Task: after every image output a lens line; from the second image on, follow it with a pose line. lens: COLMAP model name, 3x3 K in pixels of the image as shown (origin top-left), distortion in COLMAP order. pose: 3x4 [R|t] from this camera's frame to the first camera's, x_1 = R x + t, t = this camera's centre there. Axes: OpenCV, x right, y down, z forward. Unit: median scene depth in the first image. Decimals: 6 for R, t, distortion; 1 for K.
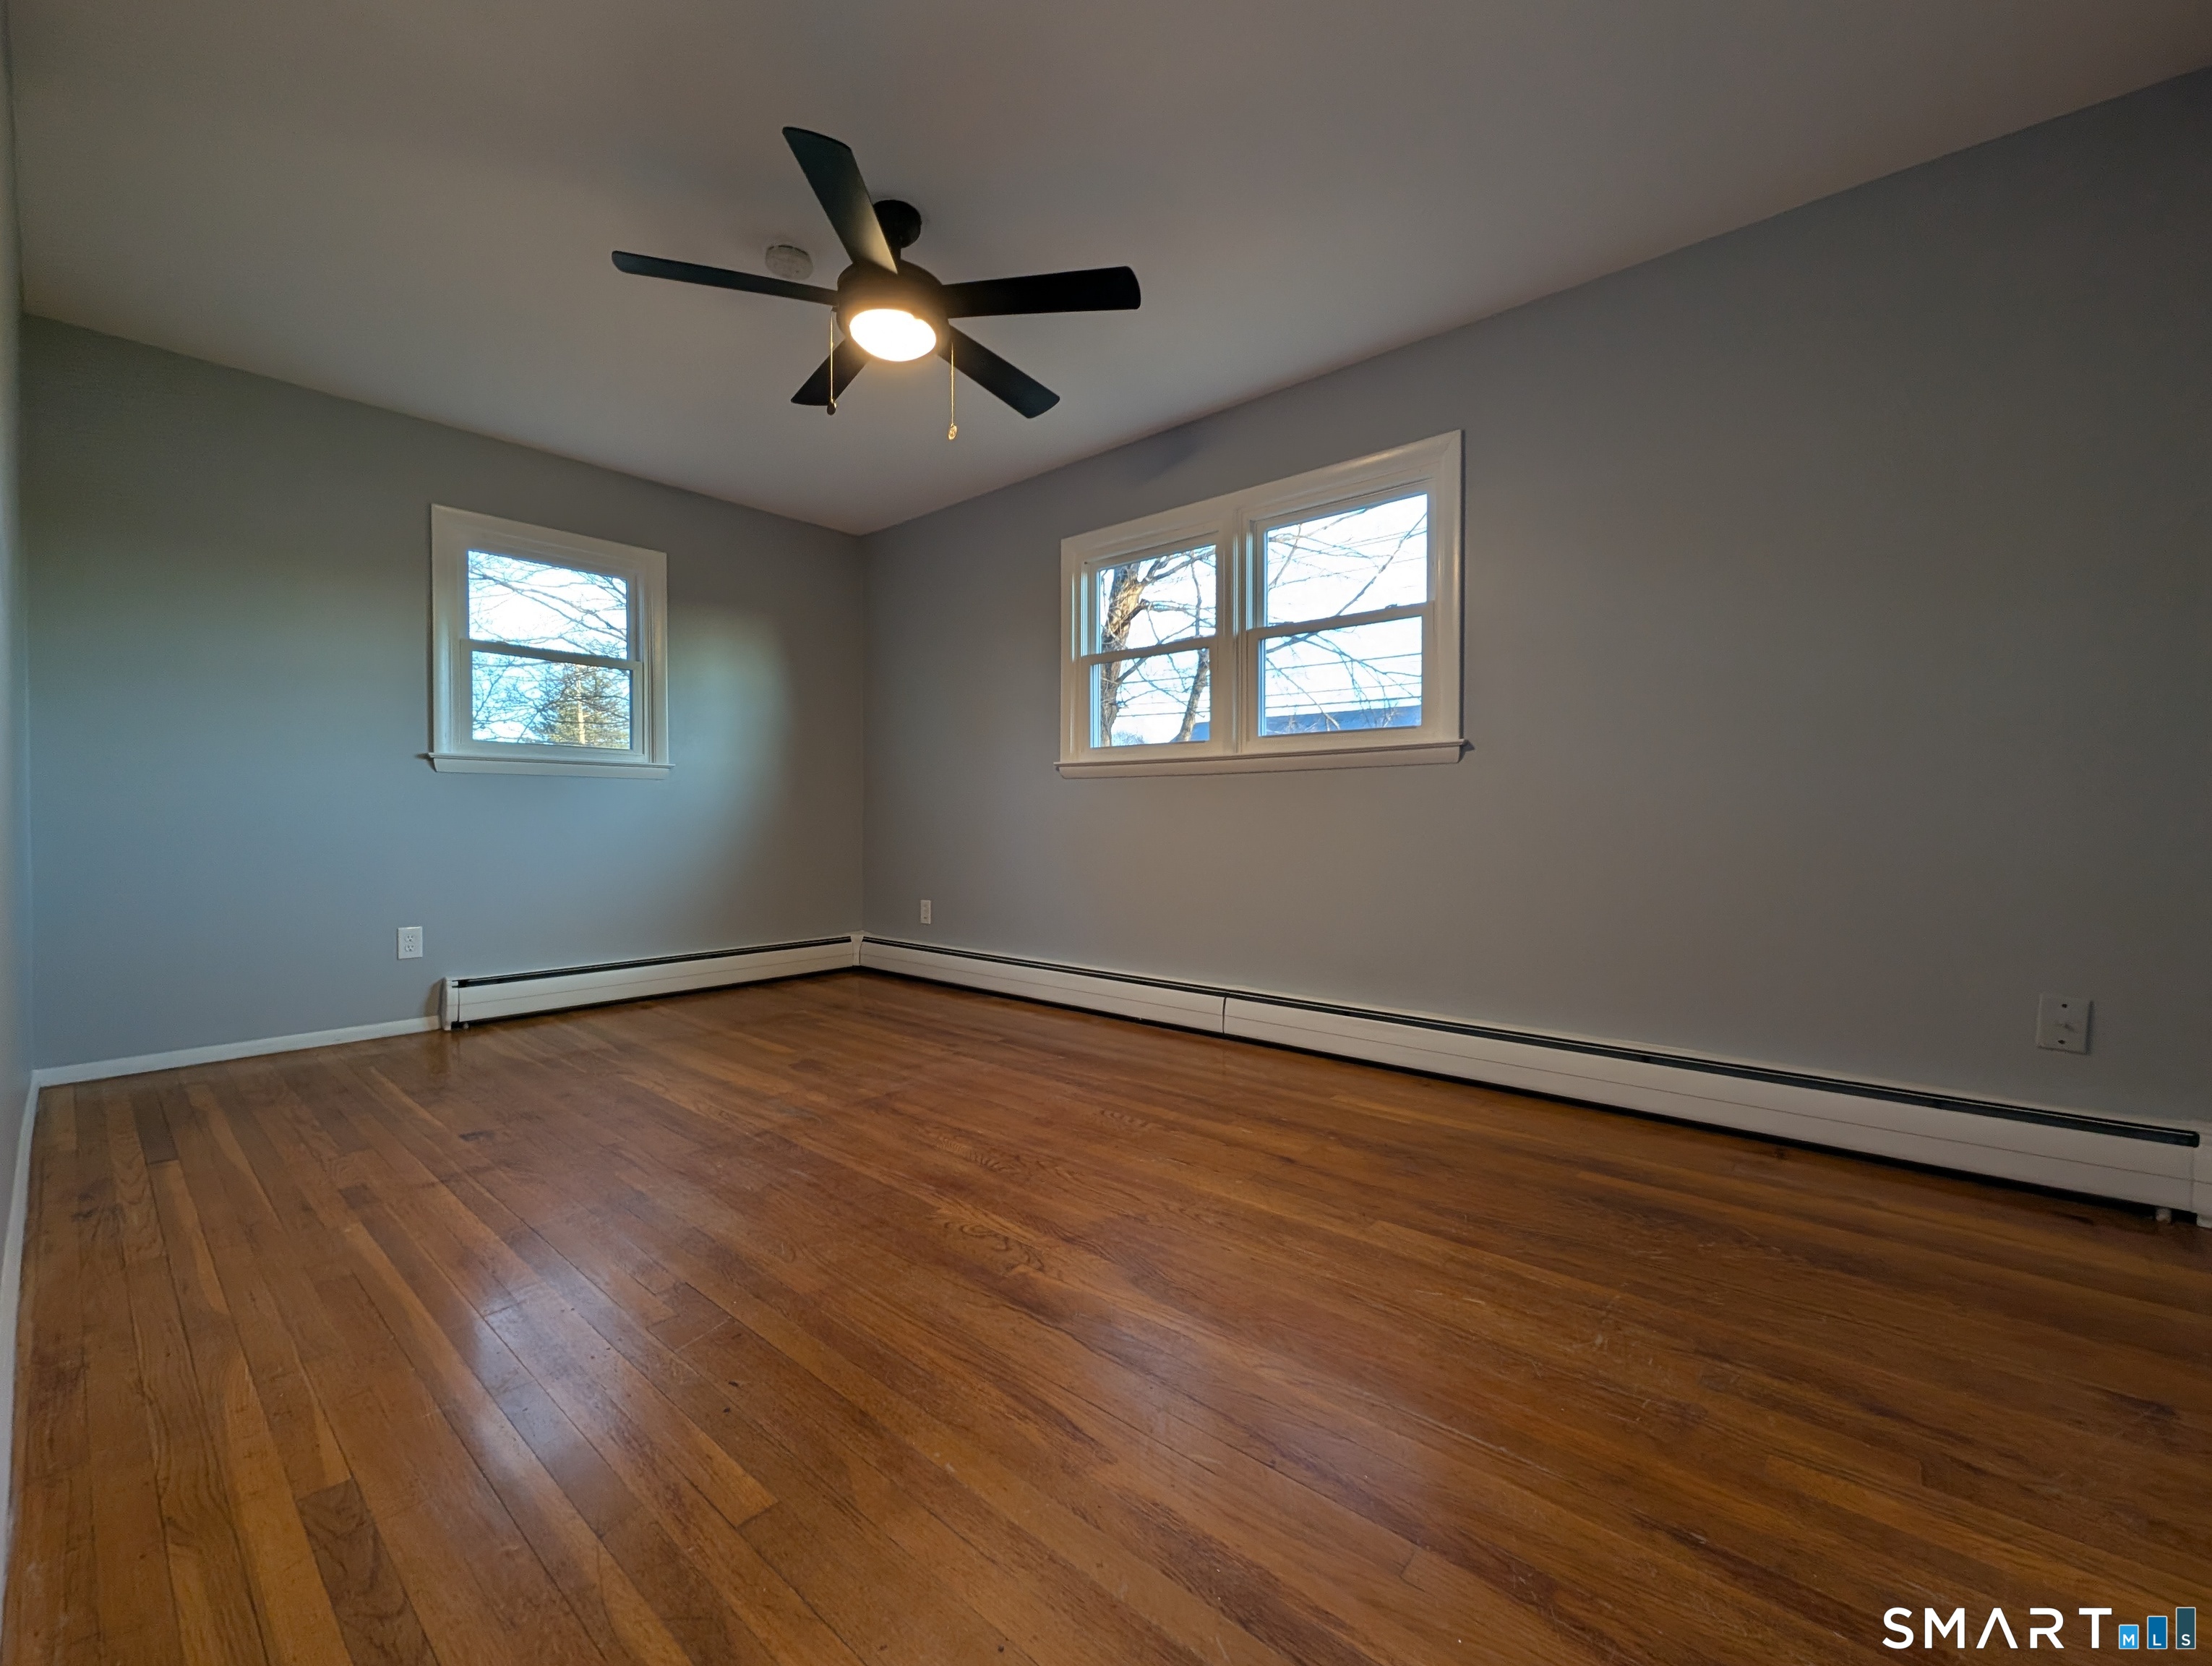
lens RADIAL K [[913.0, 0, 1107.8], [0, 913.0, 832.2], [0, 0, 1]] dist [-0.002755, -0.000356]
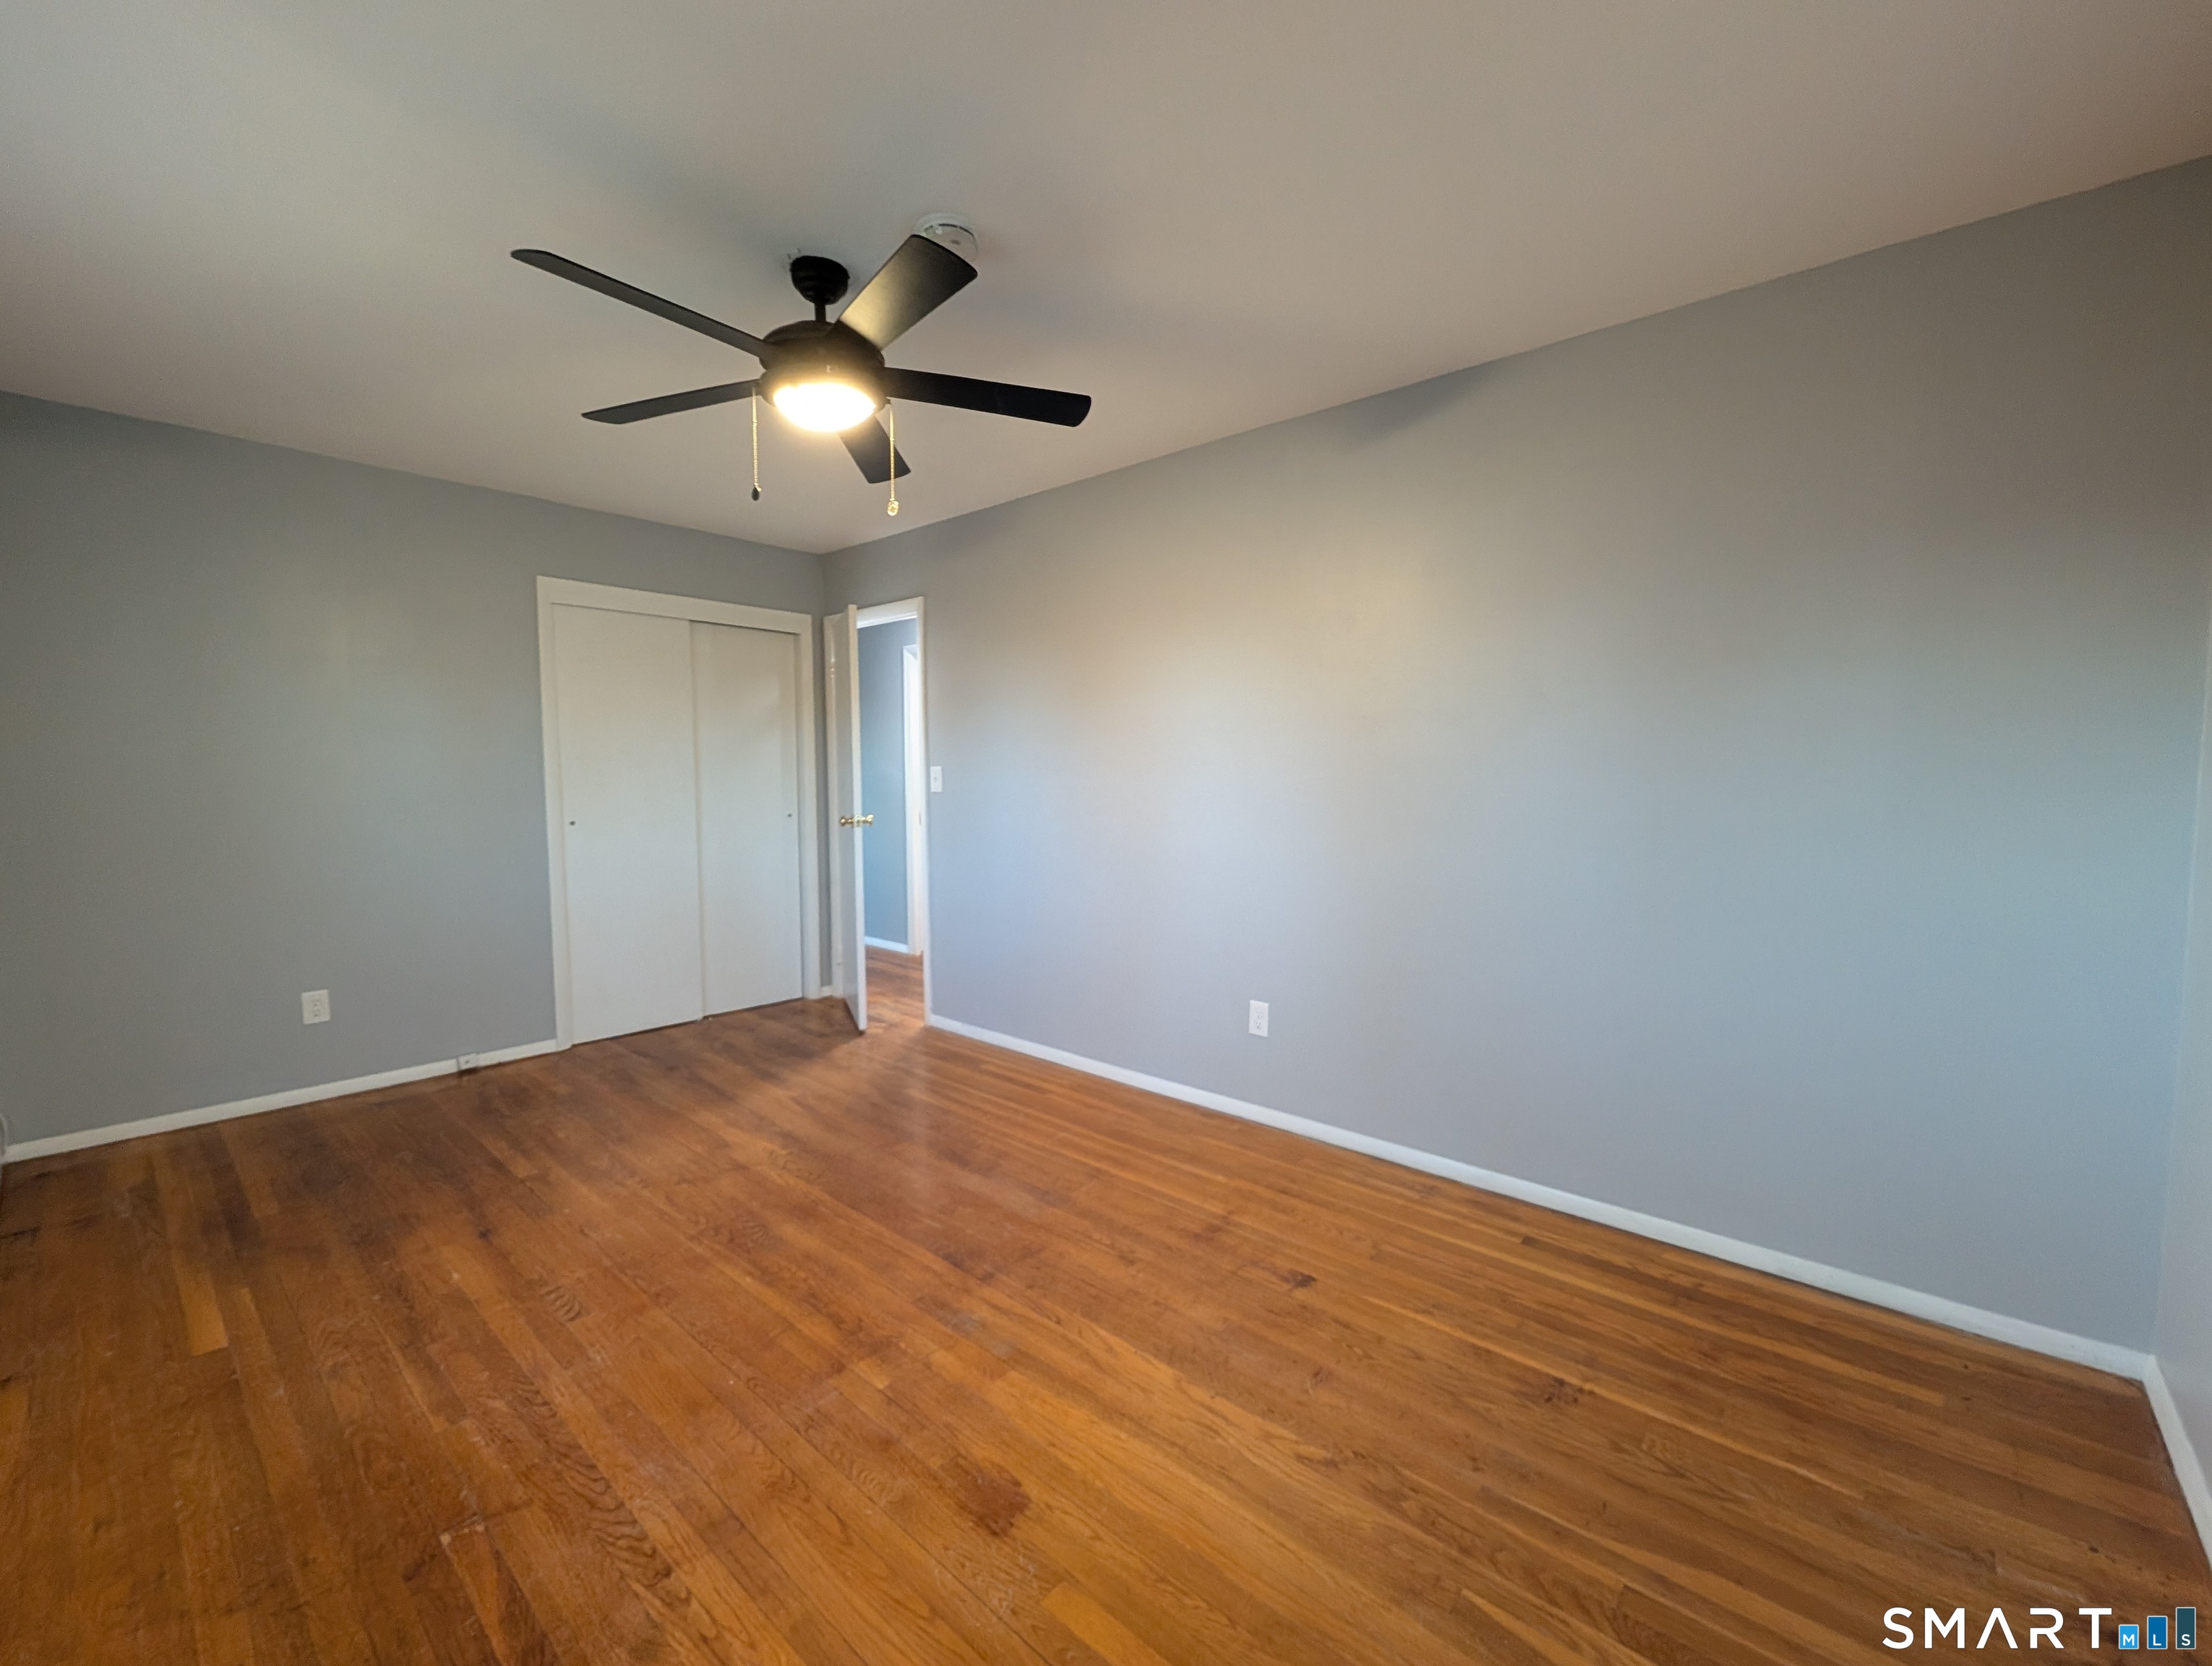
lens RADIAL K [[913.0, 0, 1105.0], [0, 913.0, 835.0], [0, 0, 1]] dist [-0.002755, -0.000356]
pose [[-0.999965, -0.001852, 0.008139, -0.490823], [-0.001172, 0.996568, 0.082771, -0.182986], [-0.008265, 0.082759, -0.996535, 1.825144]]
